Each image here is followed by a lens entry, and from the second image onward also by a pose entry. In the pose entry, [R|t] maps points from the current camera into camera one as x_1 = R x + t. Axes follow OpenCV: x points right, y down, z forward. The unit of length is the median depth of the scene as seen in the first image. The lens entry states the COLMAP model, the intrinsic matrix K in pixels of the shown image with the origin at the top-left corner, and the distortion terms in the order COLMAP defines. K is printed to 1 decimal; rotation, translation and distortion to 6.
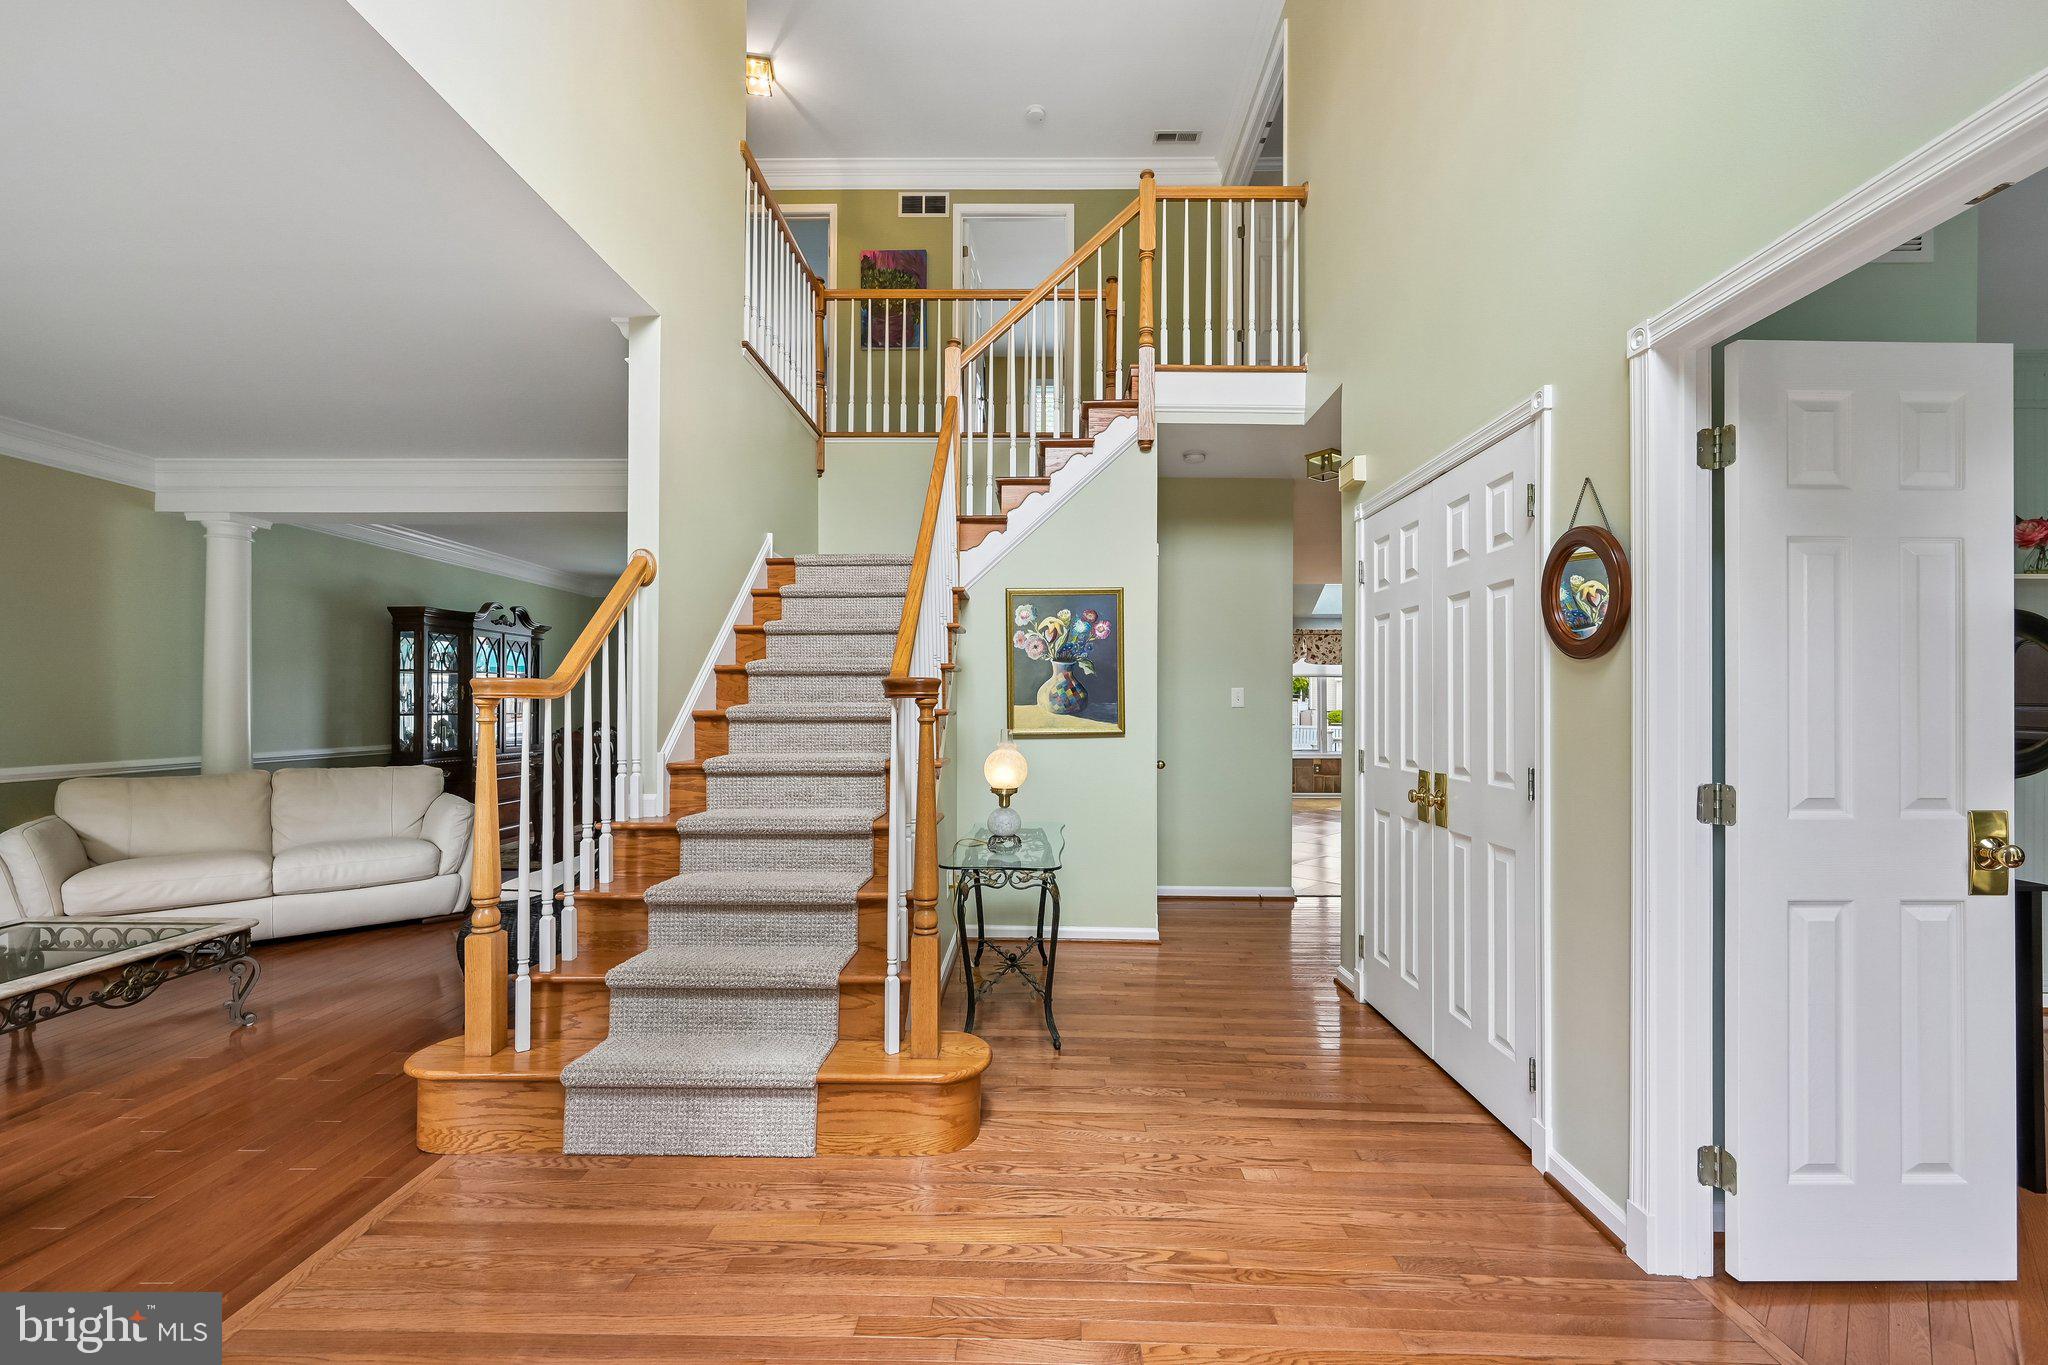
lens RADIAL K [[830.6, 0, 1024.4], [0, 830.6, 699.3], [0, 0, 1]] dist [-0.000149, 0.000259]
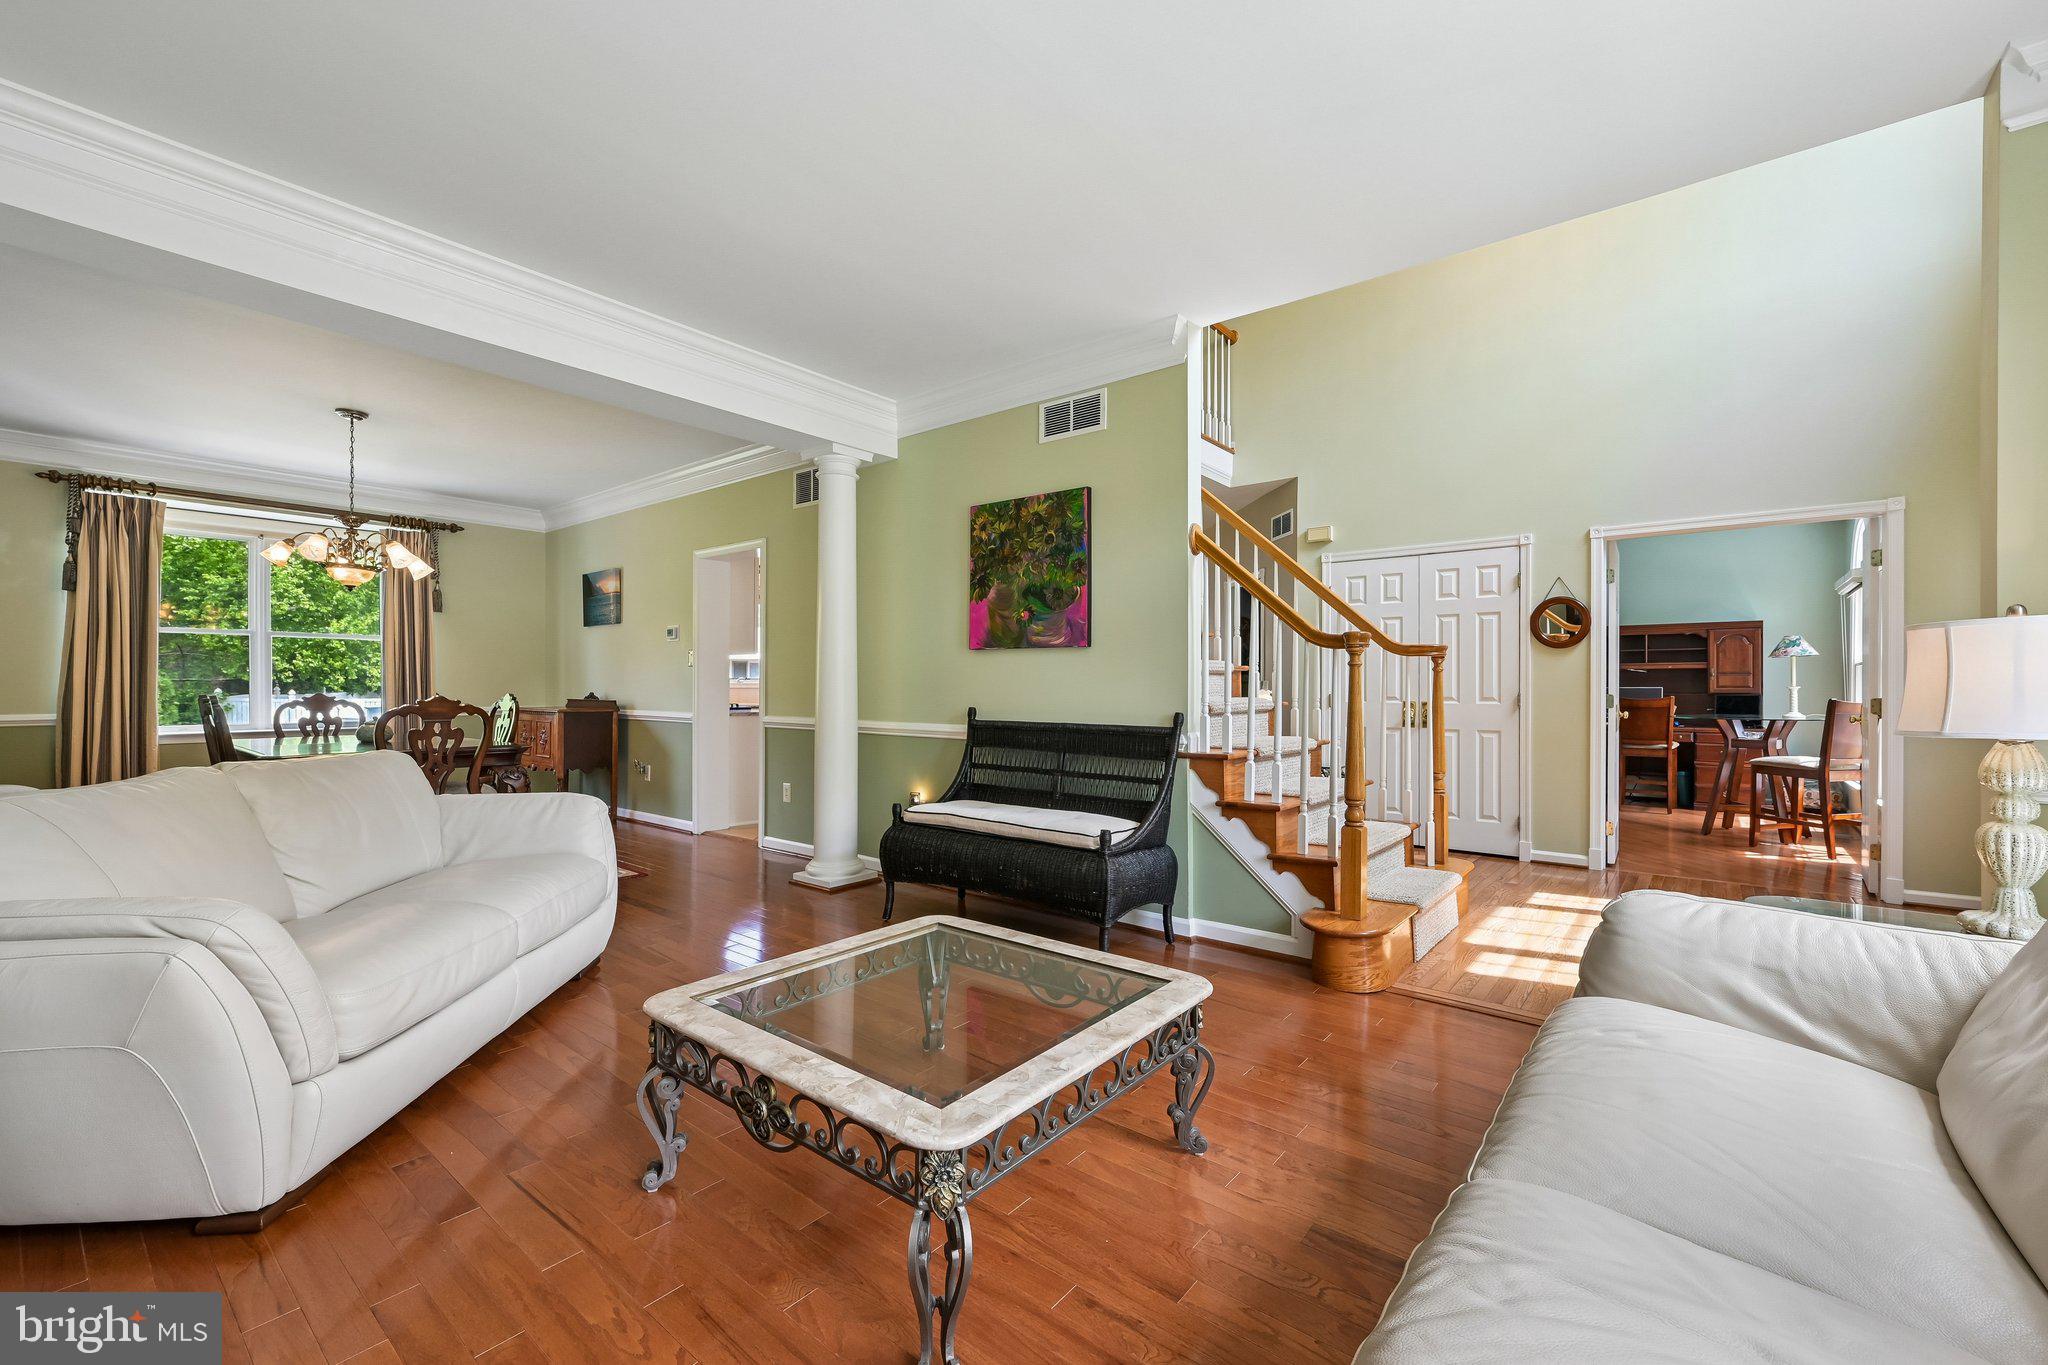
lens RADIAL K [[845.0, 0, 1024.0], [0, 845.0, 682.5], [0, 0, 1]] dist [0.000503, -0.000320]
pose [[0.610659, 0.008230, 0.791851, -0.938014], [-0.009076, 0.999953, -0.003395, 0.031801], [-0.791841, -0.005114, 0.610705, 0.288094]]
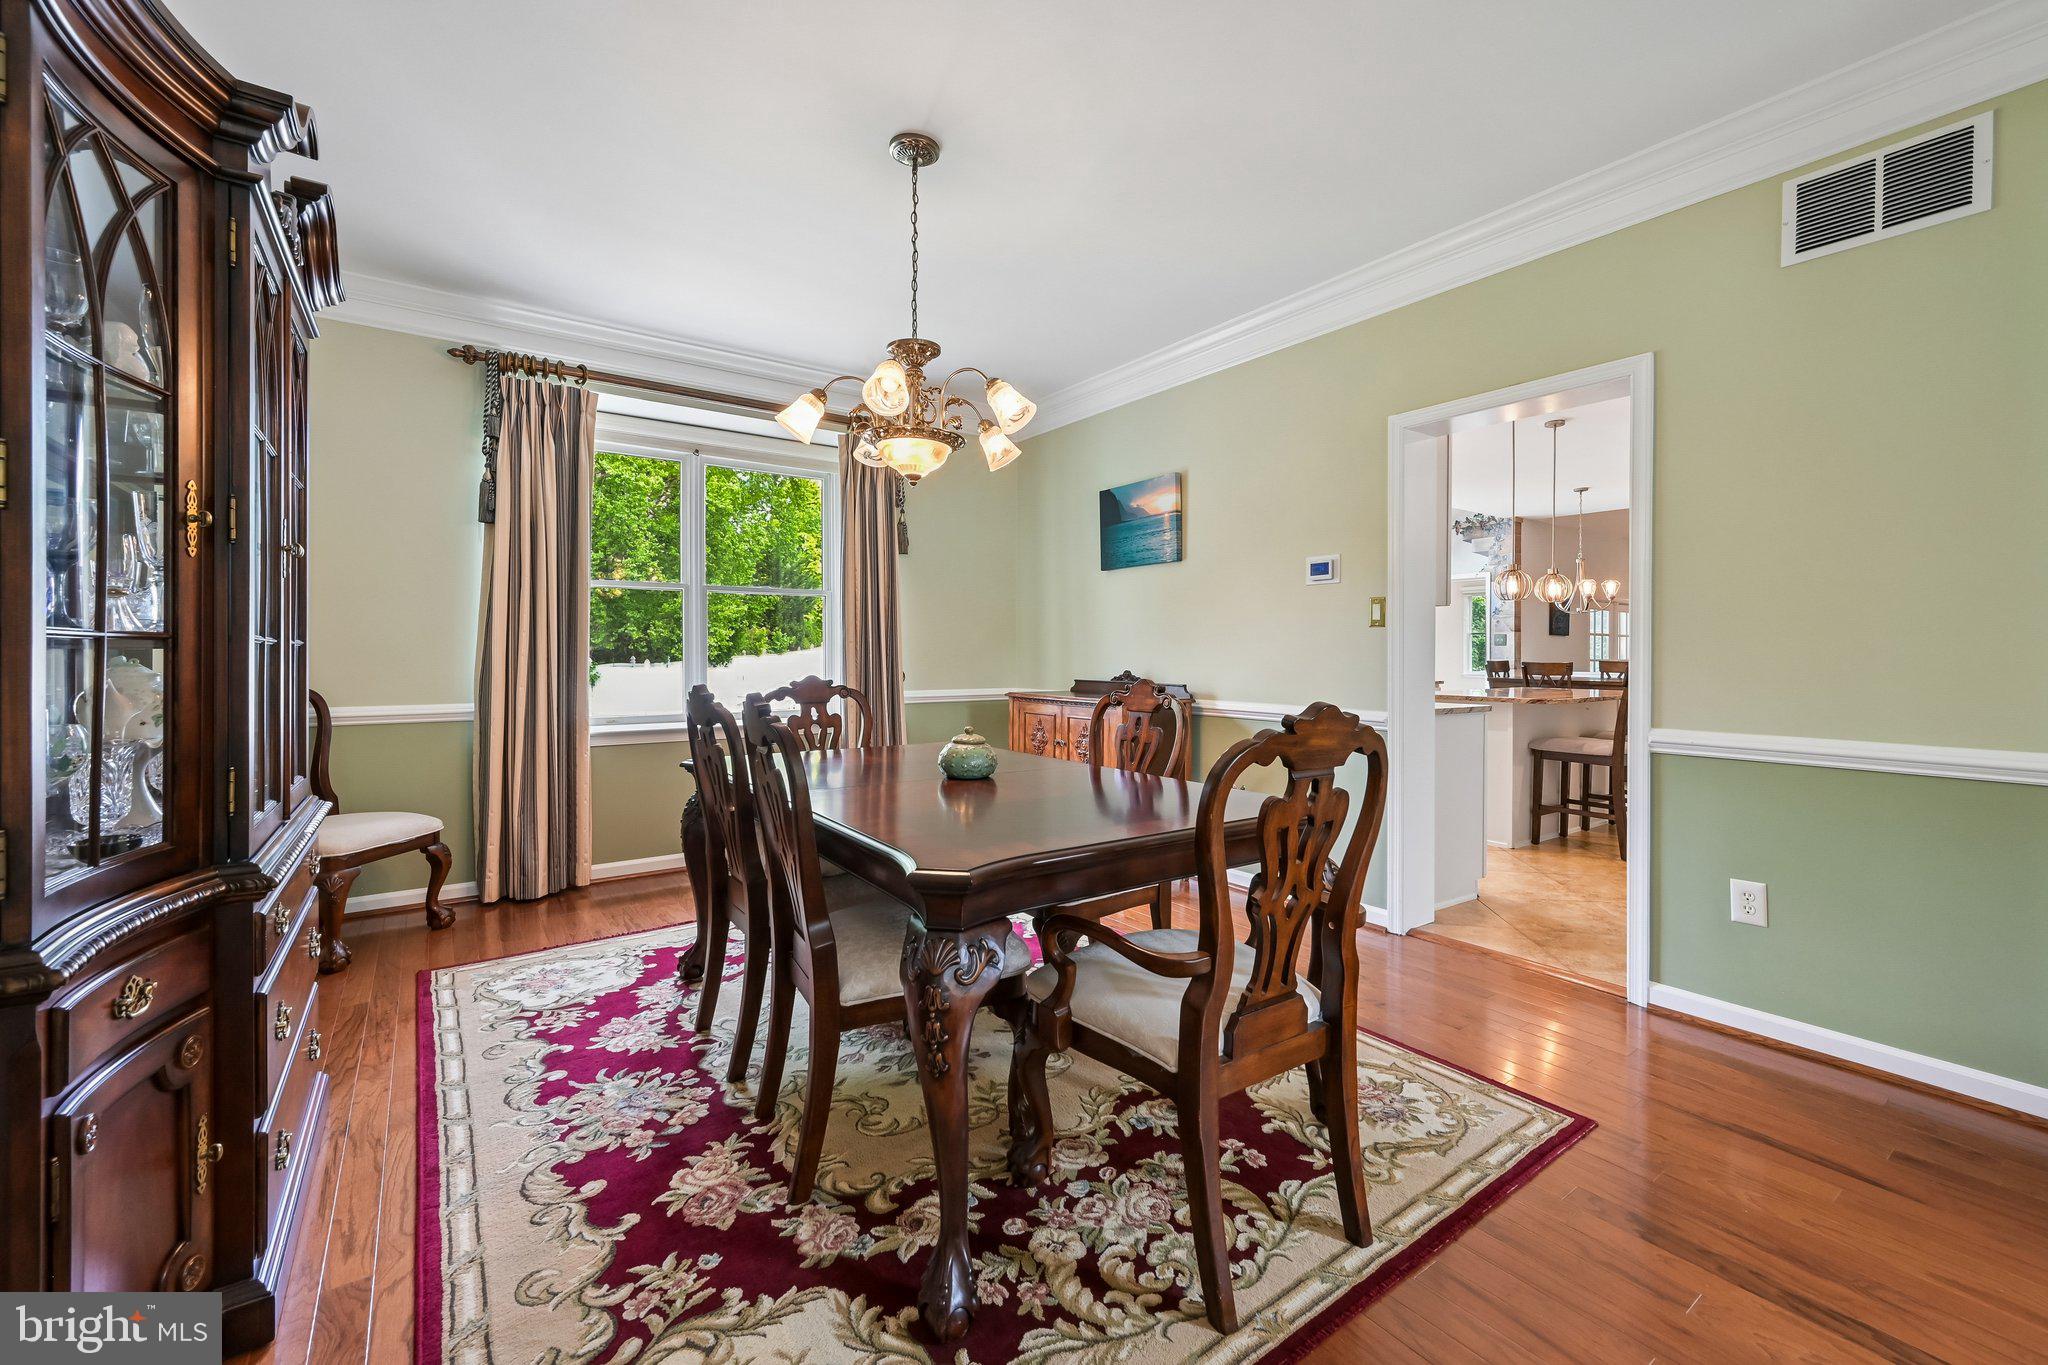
lens RADIAL K [[844.6, 0, 1025.9], [0, 844.6, 649.3], [0, 0, 1]] dist [0.001361, 0.000146]
pose [[0.800475, 0.007936, 0.599314, -0.894382], [-0.008541, 0.999962, -0.001834, 0.029897], [-0.599306, -0.003651, 0.800512, 1.024360]]
